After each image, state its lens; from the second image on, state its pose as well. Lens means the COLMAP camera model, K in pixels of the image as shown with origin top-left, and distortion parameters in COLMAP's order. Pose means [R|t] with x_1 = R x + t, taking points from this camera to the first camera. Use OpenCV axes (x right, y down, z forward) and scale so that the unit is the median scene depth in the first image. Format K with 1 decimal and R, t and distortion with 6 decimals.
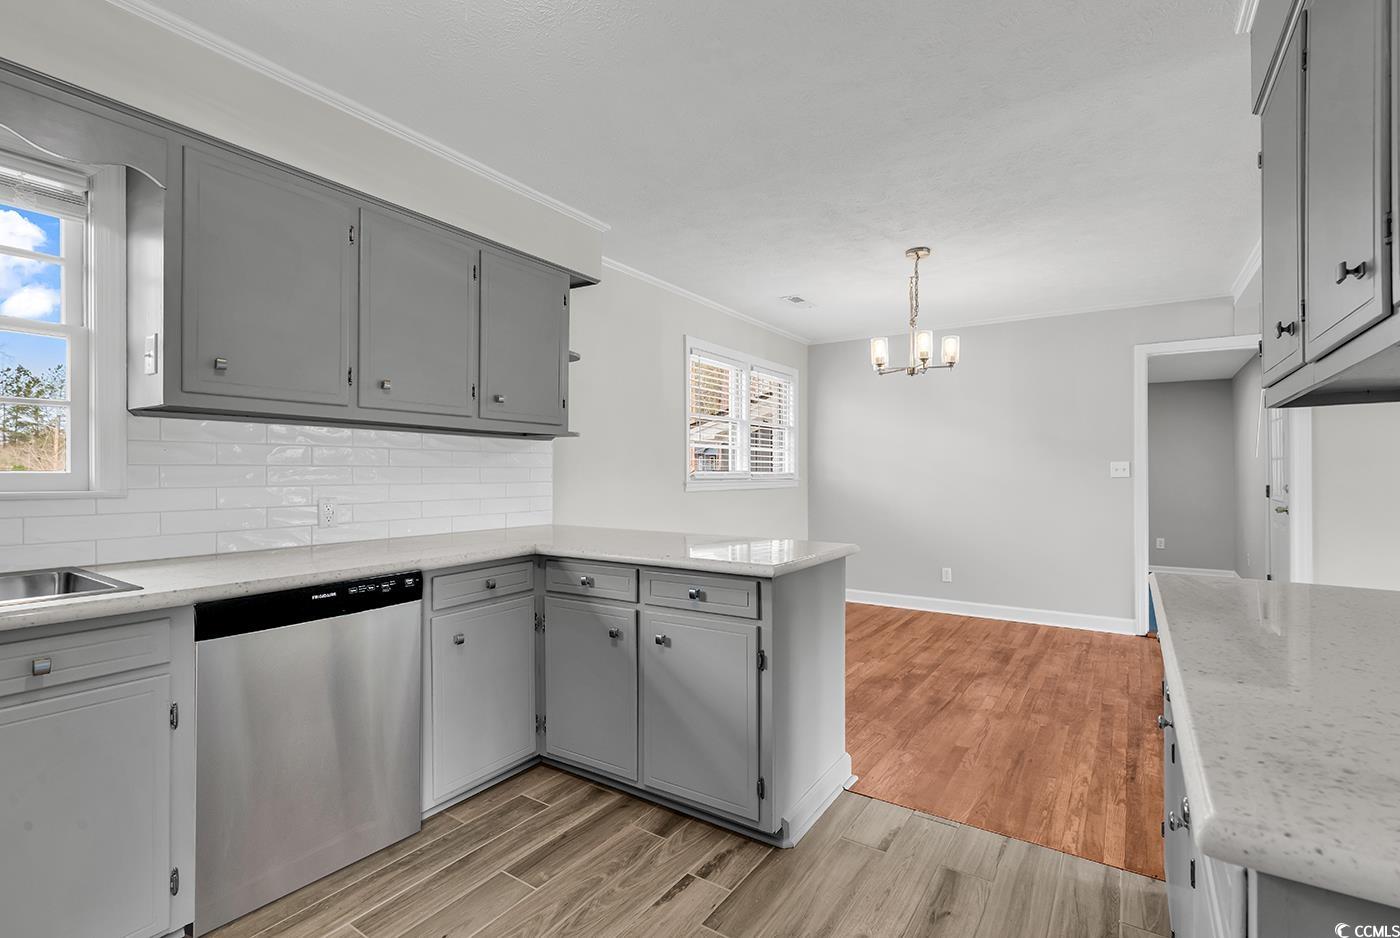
lens RADIAL K [[657.2, 0, 740.9], [0, 657.2, 469.5], [0, 0, 1]] dist [0.006340, -0.000286]
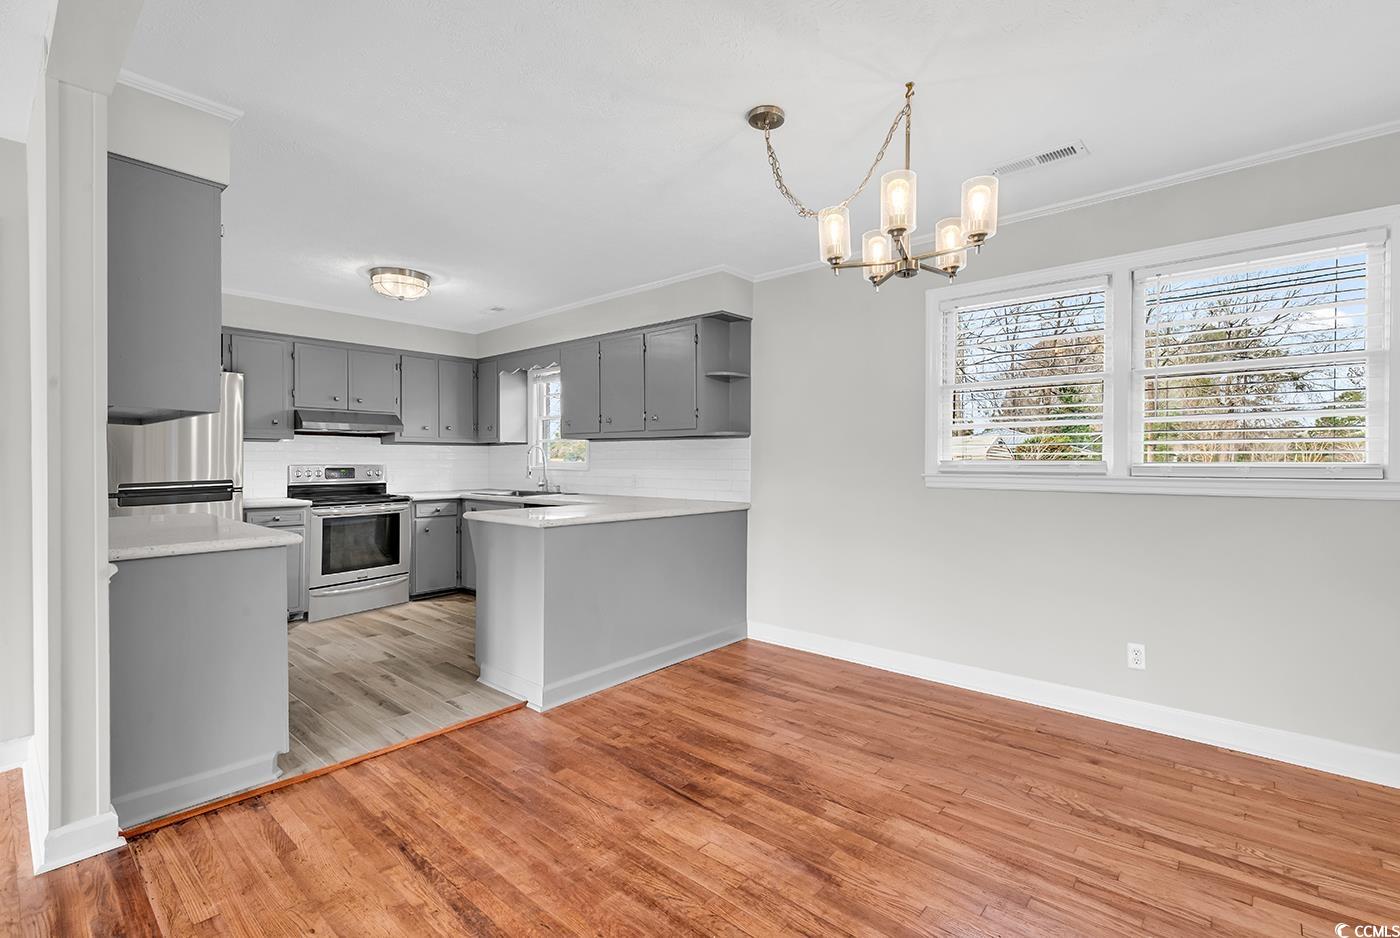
lens RADIAL K [[657.2, 0, 694.7], [0, 657.2, 470.7], [0, 0, 1]] dist [0.006340, -0.000286]
pose [[-0.205820, 0.016826, -0.978445, 1.286269], [0.007208, 0.999851, 0.015678, -0.001694], [0.978563, -0.003826, -0.205910, 1.500316]]
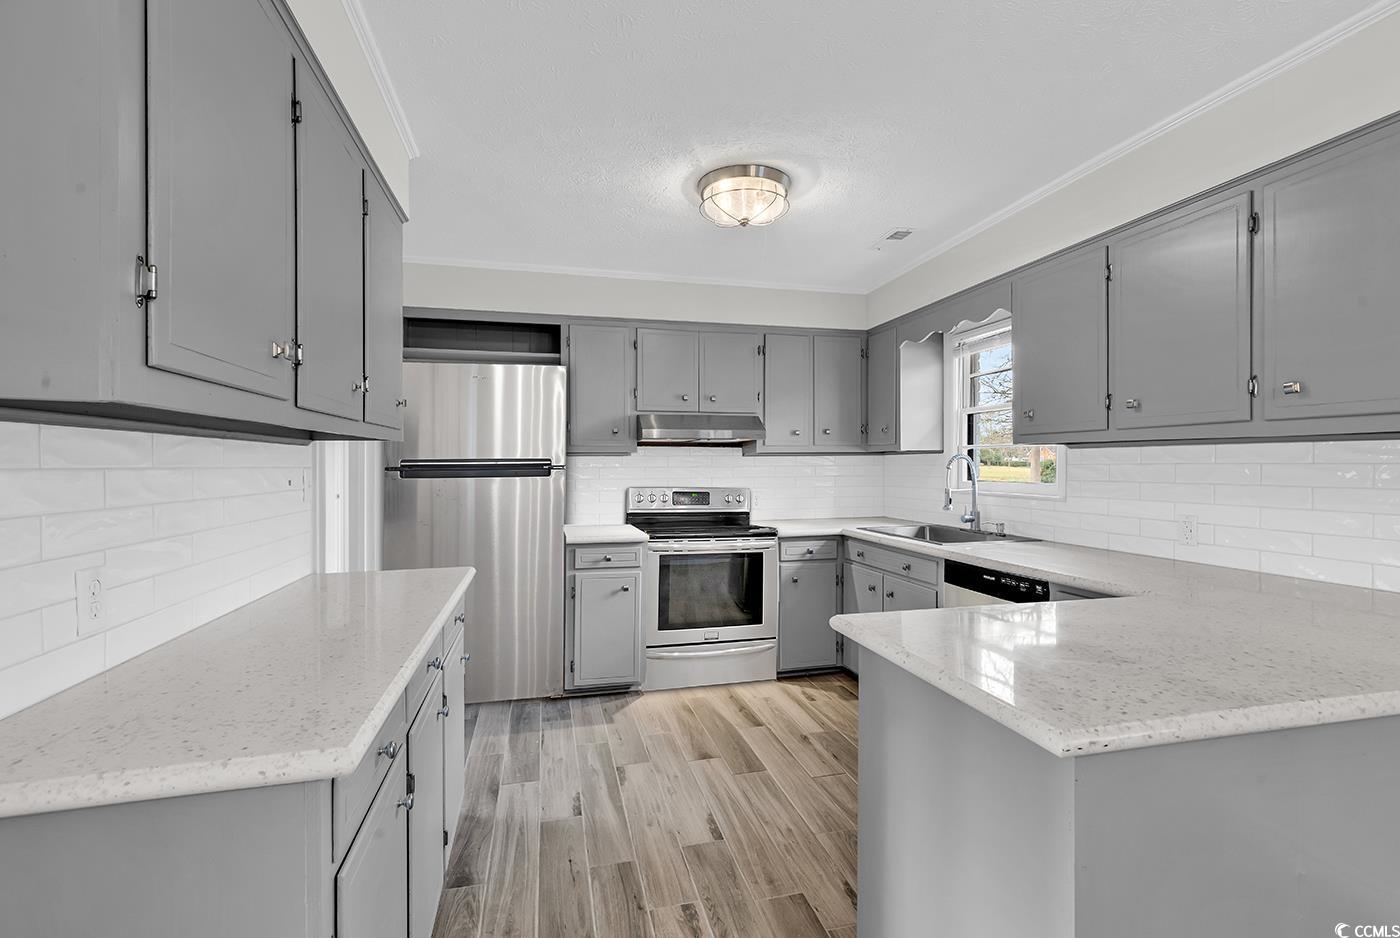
lens RADIAL K [[657.2, 0, 707.2], [0, 657.2, 480.2], [0, 0, 1]] dist [0.006340, -0.000286]
pose [[-0.694060, 0.020519, -0.719625, 0.561768], [0.012290, 0.999786, 0.016655, -0.033753], [0.719813, 0.002715, -0.694163, 1.085209]]
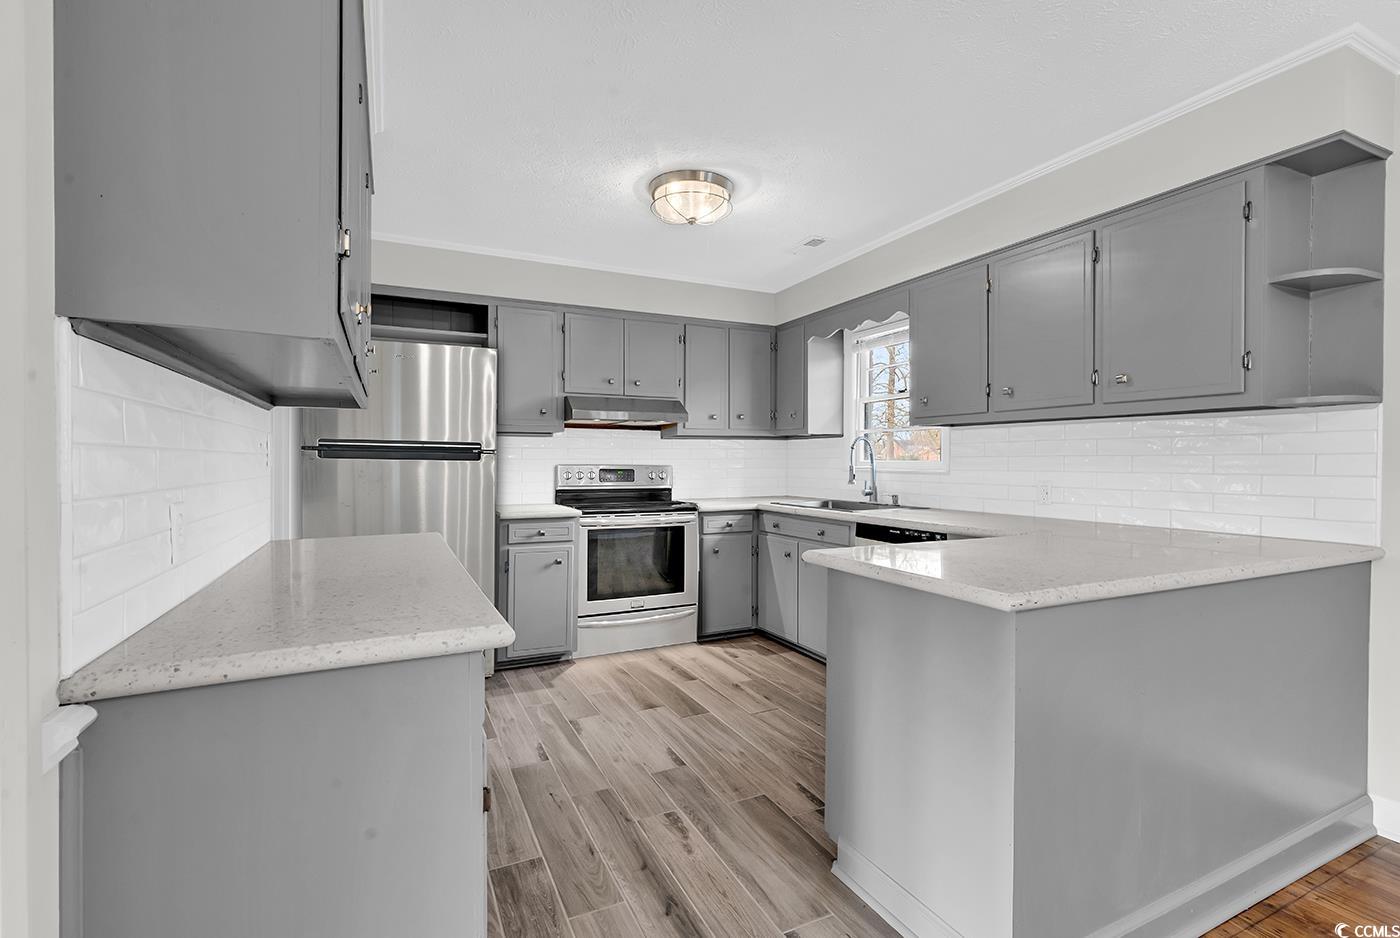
lens RADIAL K [[657.2, 0, 710.9], [0, 657.2, 475.9], [0, 0, 1]] dist [0.006340, -0.000286]
pose [[-0.538140, 0.019899, -0.842621, 0.732046], [0.006625, 0.999790, 0.019380, 0.002852], [0.842830, 0.004847, -0.538159, 1.058208]]
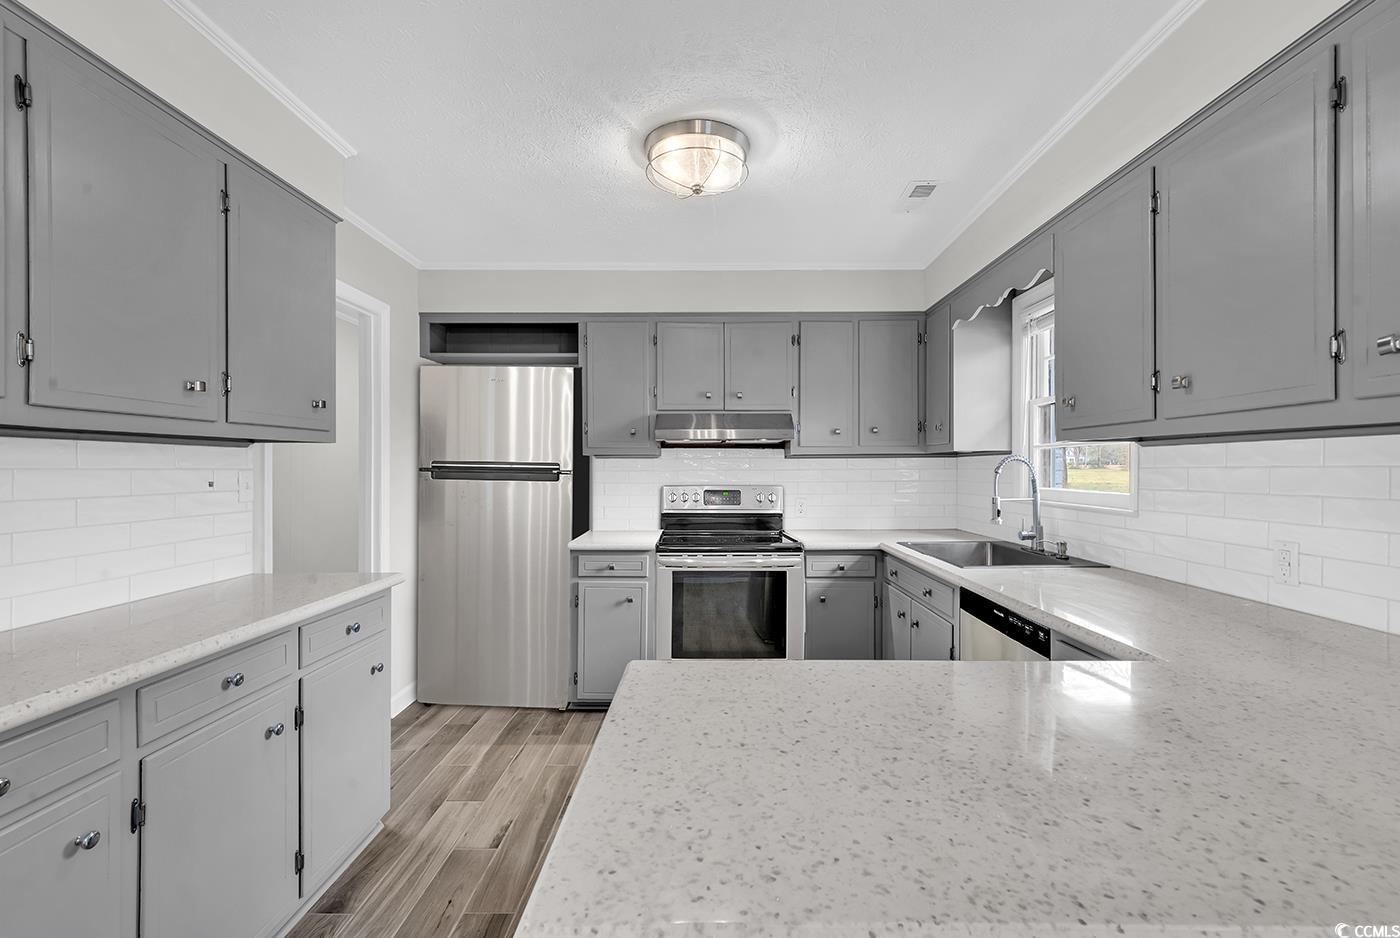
lens RADIAL K [[657.2, 0, 696.2], [0, 657.2, 477.5], [0, 0, 1]] dist [0.006340, -0.000286]
pose [[-0.852150, 0.007978, -0.523238, 0.244401], [0.006656, 0.999968, 0.004407, -0.029883], [0.523256, 0.000273, -0.852175, 1.176865]]
